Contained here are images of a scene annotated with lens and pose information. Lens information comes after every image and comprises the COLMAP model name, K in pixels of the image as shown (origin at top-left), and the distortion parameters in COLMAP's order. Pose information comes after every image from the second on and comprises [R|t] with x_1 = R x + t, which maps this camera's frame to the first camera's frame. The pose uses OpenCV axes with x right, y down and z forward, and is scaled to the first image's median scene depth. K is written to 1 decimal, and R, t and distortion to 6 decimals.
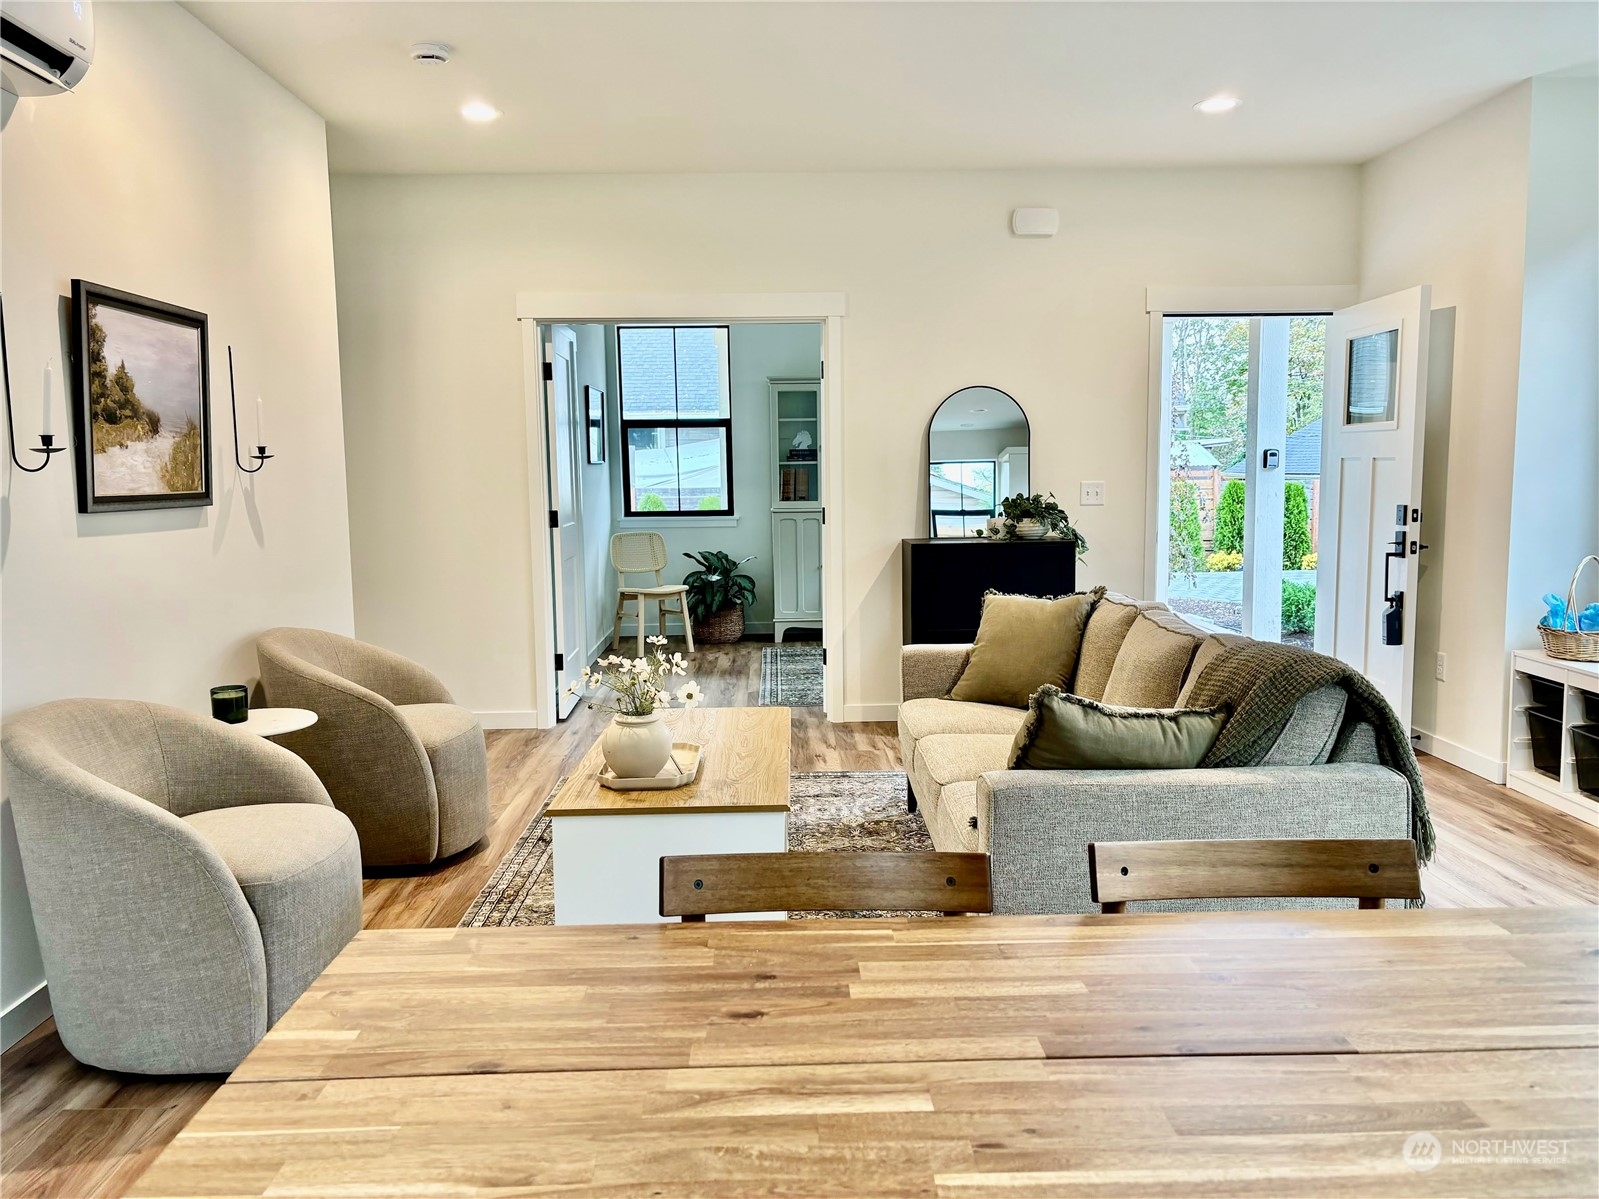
lens RADIAL K [[1199.3, 0, 806.2], [0, 1199.3, 603.0], [0, 0, 1]] dist [0.051587, -0.065820]
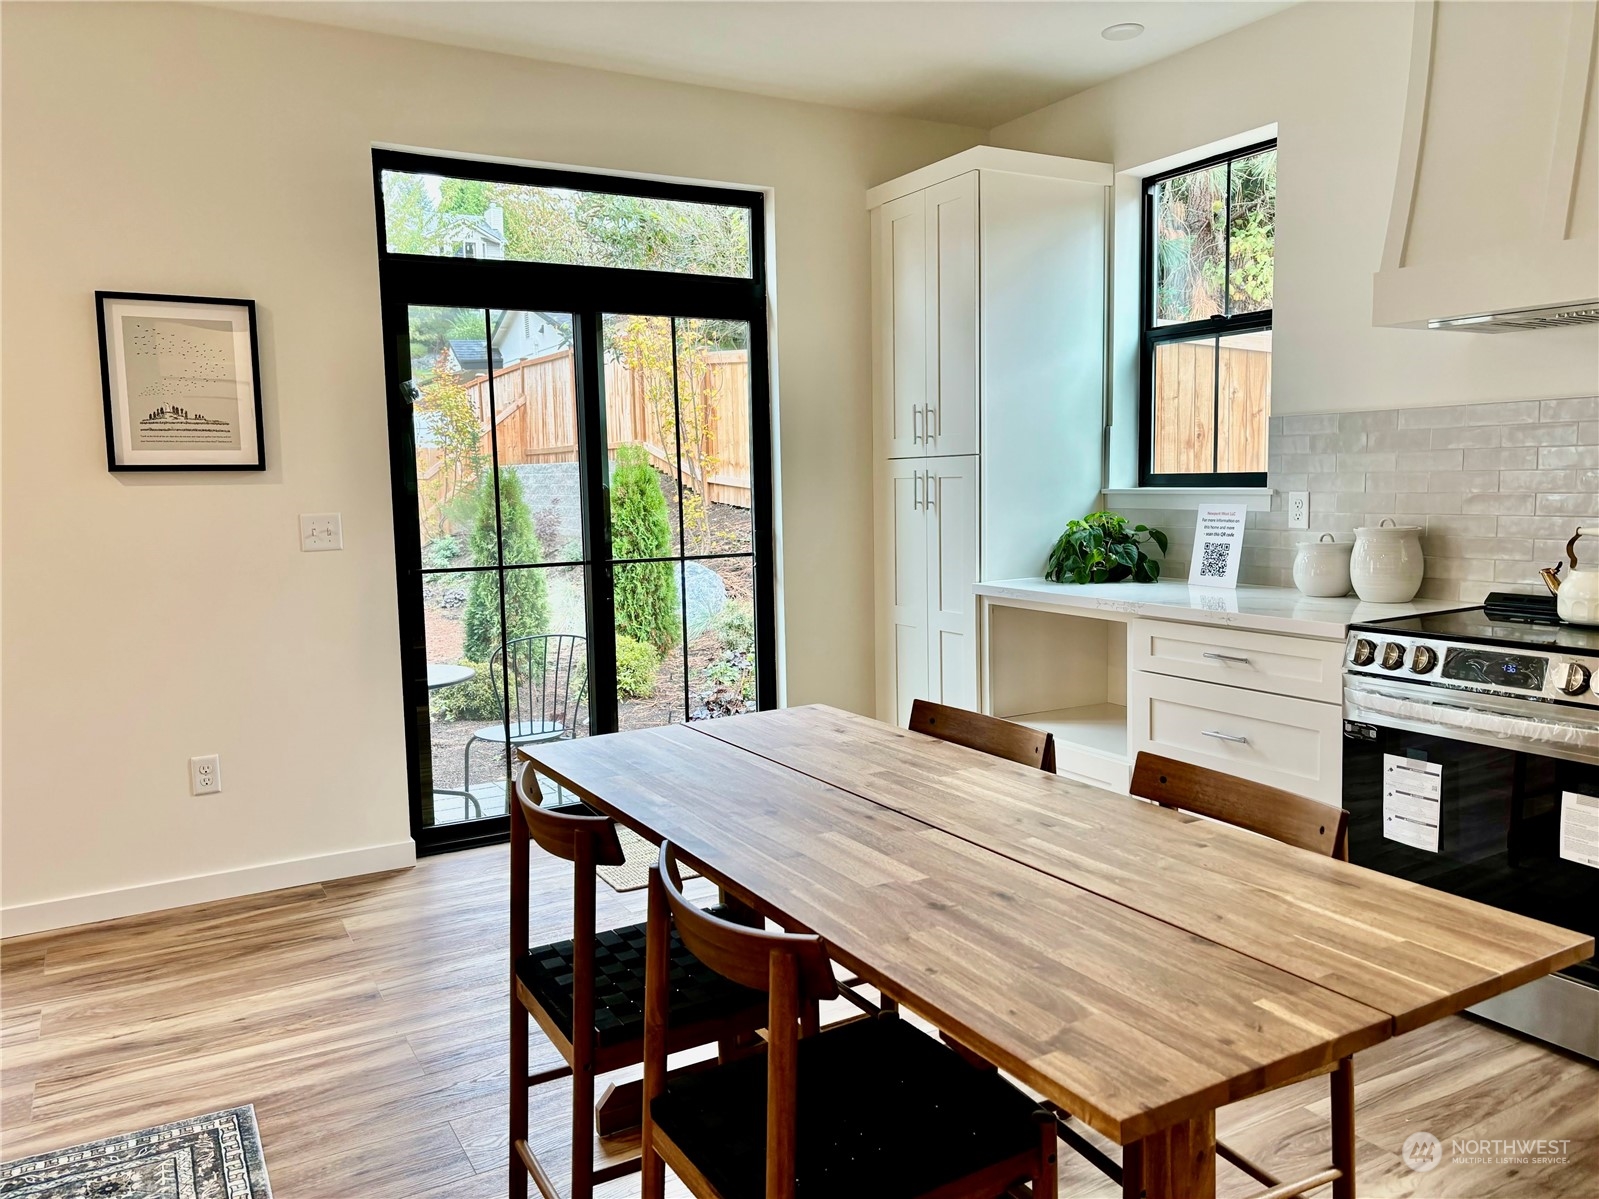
lens RADIAL K [[1199.3, 0, 819.3], [0, 1199.3, 610.2], [0, 0, 1]] dist [0.051587, -0.065820]
pose [[-0.478545, -0.076628, 0.874713, -0.418078], [0.126492, 0.979778, 0.155034, -0.068614], [-0.868904, 0.184835, -0.459174, 0.680652]]
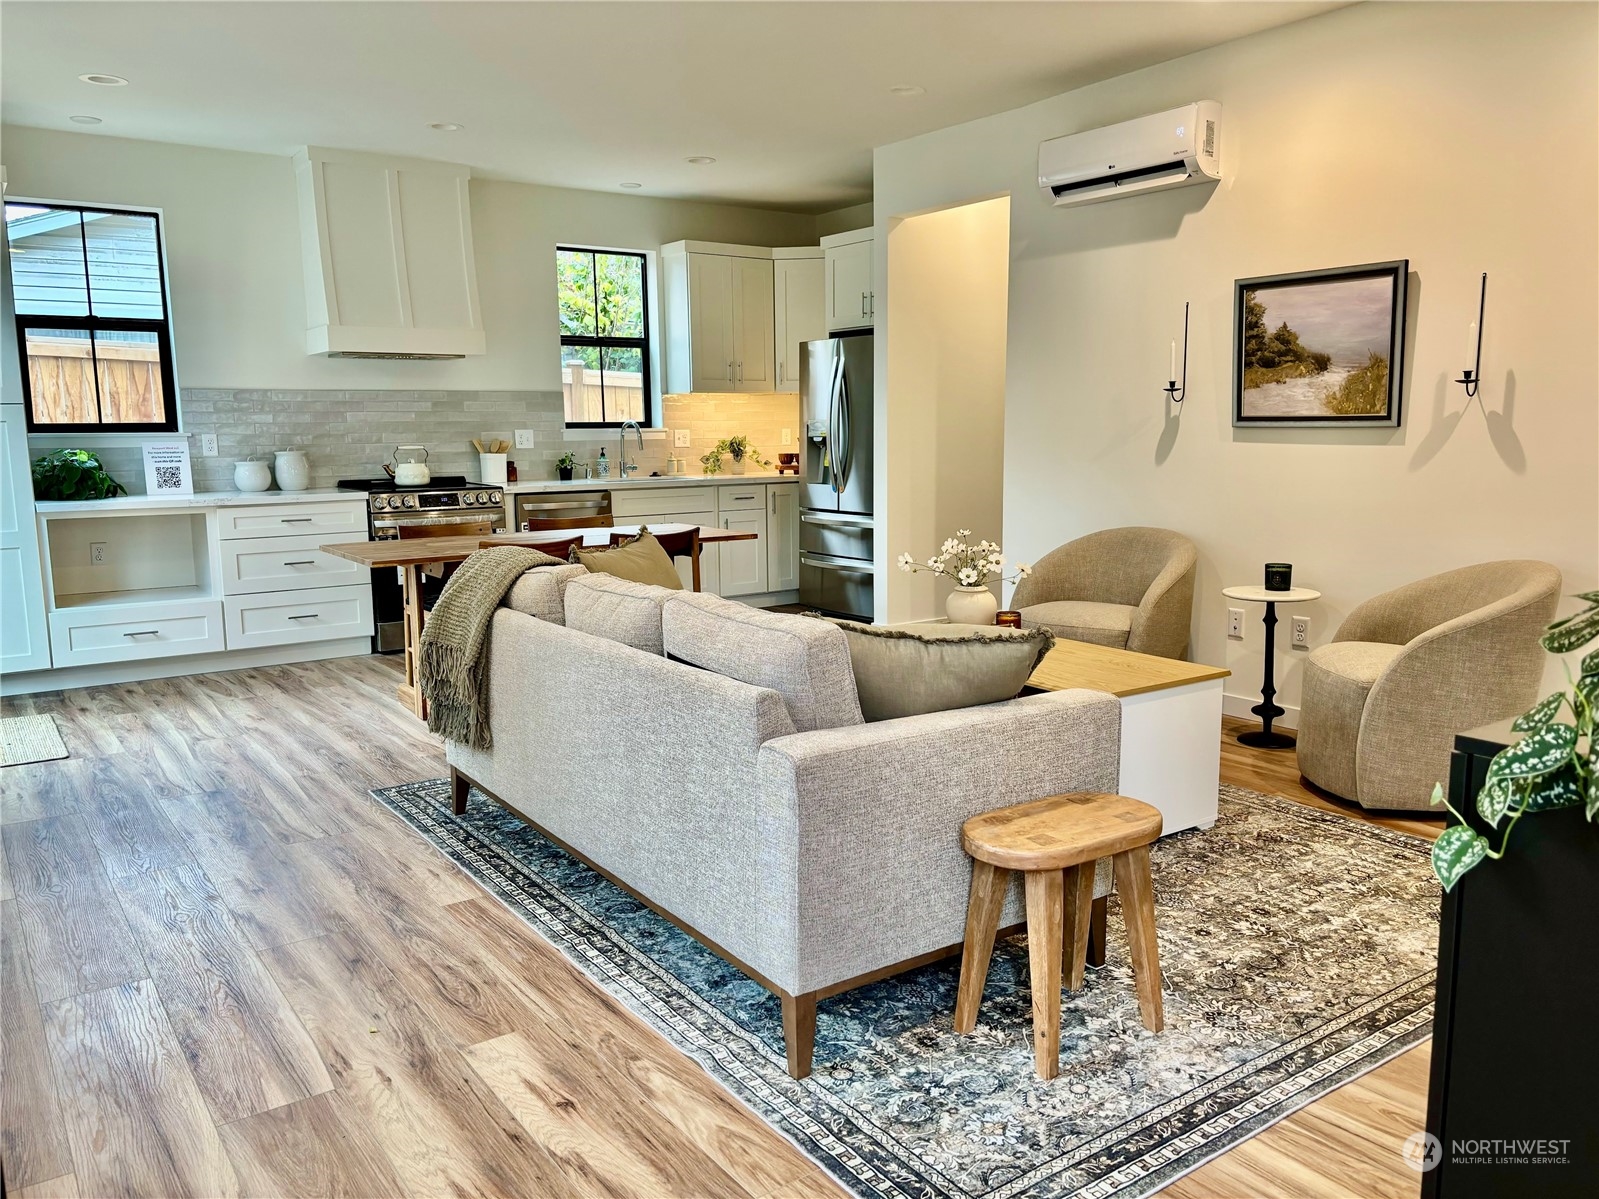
lens RADIAL K [[1199.3, 0, 807.3], [0, 1199.3, 609.6], [0, 0, 1]] dist [0.051587, -0.065820]
pose [[-0.826095, 0.105471, -0.553572, 0.767757], [-0.045153, 0.966783, 0.251581, -0.214047], [0.561719, 0.232825, -0.793892, 1.980304]]
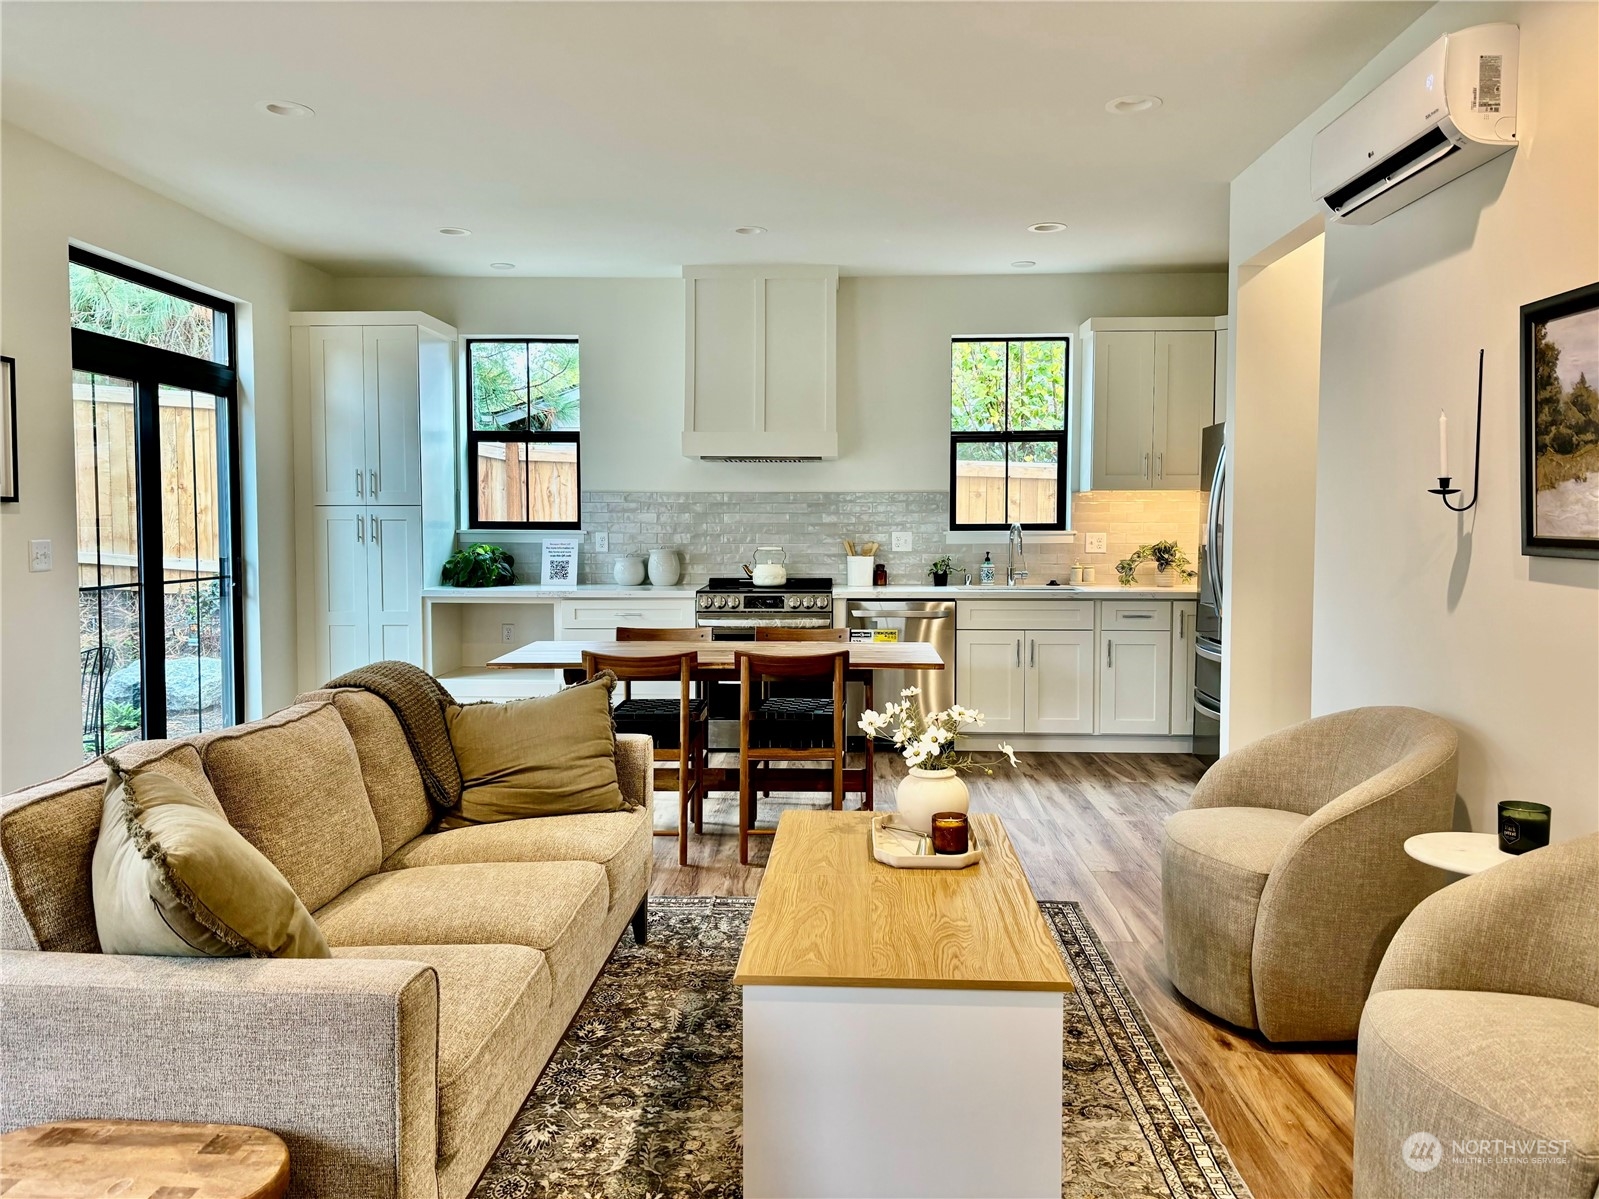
lens RADIAL K [[1199.3, 0, 809.6], [0, 1199.3, 585.6], [0, 0, 1]] dist [0.051587, -0.065820]
pose [[-0.998200, 0.006317, 0.059646, -0.100998], [0.016270, 0.985671, 0.167893, -0.213119], [-0.057731, 0.168561, -0.983999, 1.924609]]
